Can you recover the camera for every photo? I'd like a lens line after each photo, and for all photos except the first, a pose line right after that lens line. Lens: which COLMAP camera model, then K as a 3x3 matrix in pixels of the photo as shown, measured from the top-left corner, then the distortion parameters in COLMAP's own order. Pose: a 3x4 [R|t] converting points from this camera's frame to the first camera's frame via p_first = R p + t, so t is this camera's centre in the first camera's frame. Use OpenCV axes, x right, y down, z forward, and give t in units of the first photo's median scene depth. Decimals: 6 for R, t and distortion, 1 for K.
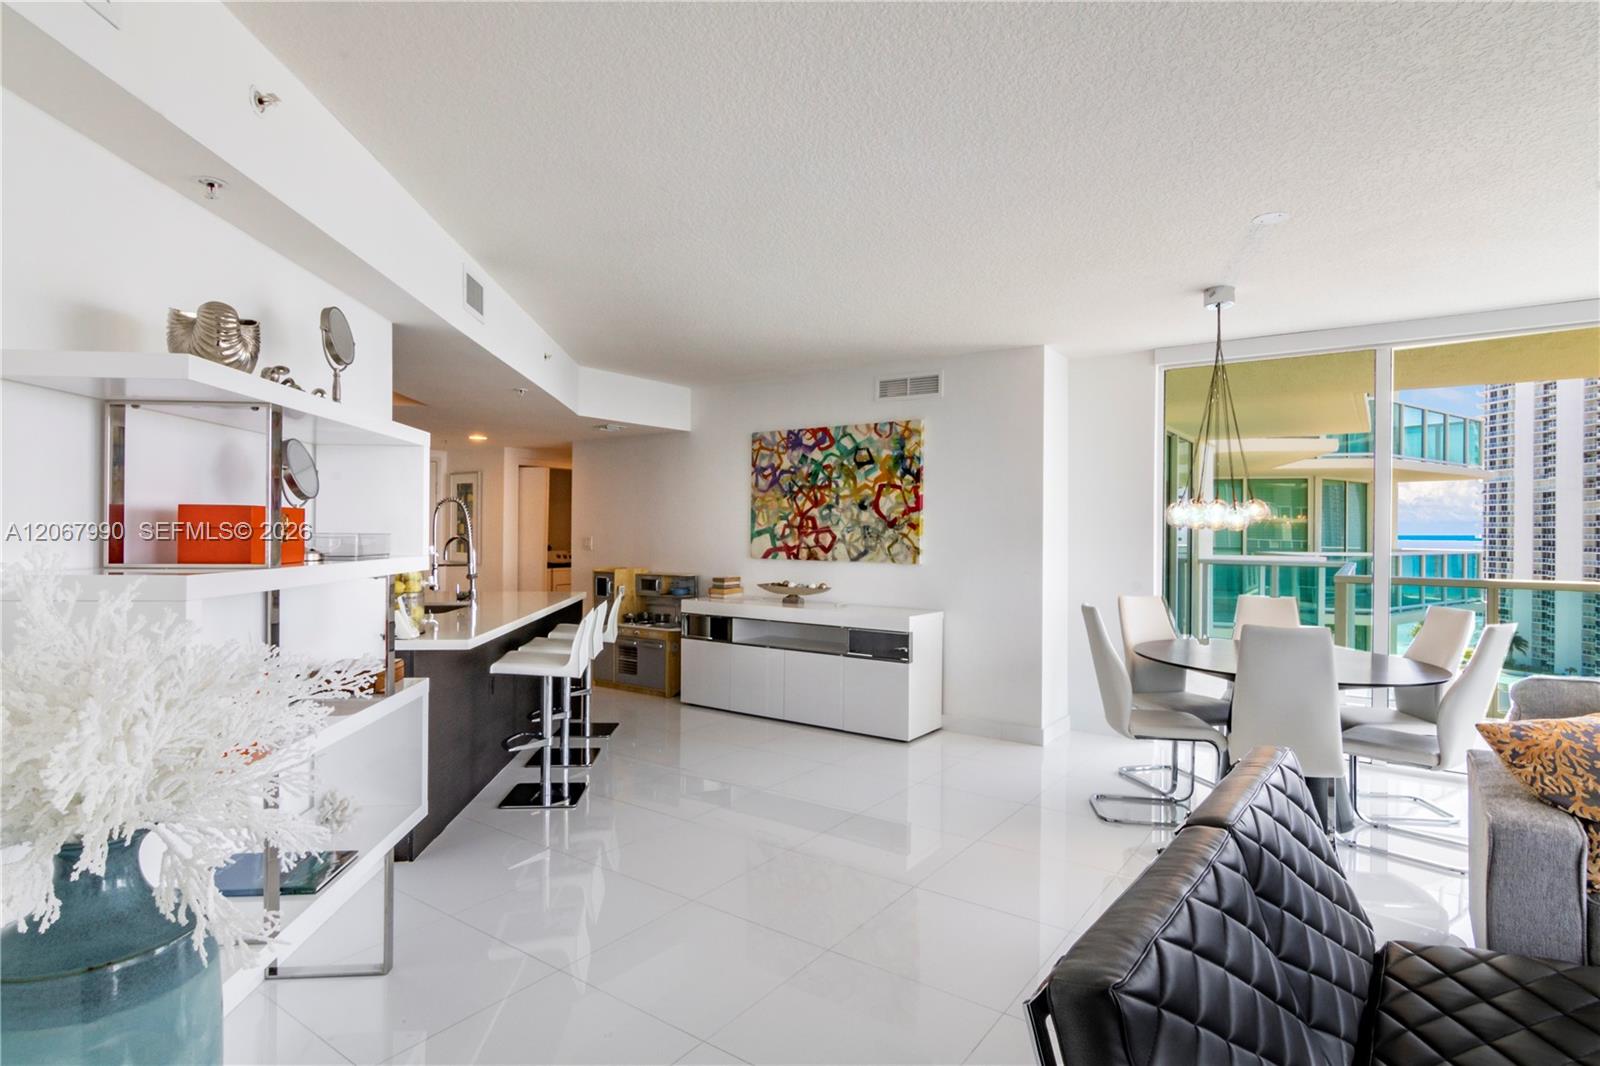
lens RADIAL K [[813.8, 0, 798.1], [0, 813.8, 529.3], [0, 0, 1]] dist [-0.002364, 0.001730]
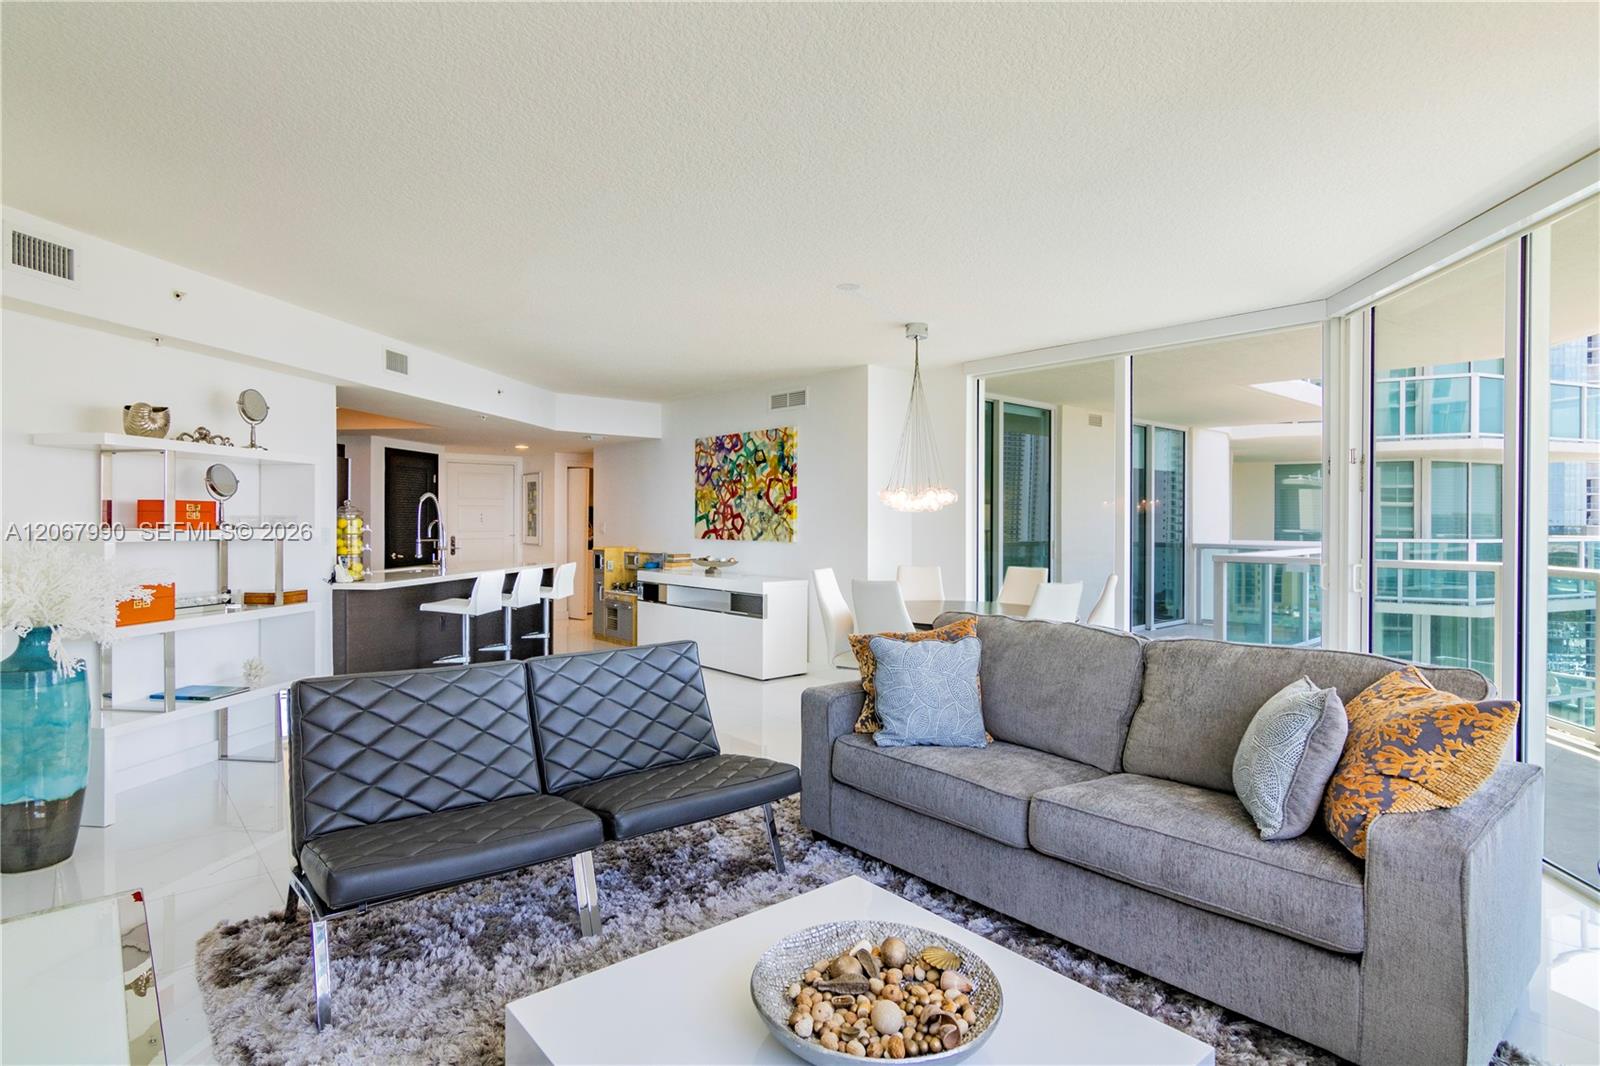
lens RADIAL K [[802.3, 0, 800.3], [0, 802.3, 524.0], [0, 0, 1]] dist [0.002010, 0.000748]
pose [[0.974757, -0.004348, -0.223224, 0.405146], [0.005317, 0.999979, 0.003740, 0.009602], [0.223203, -0.004833, 0.974760, -0.184604]]
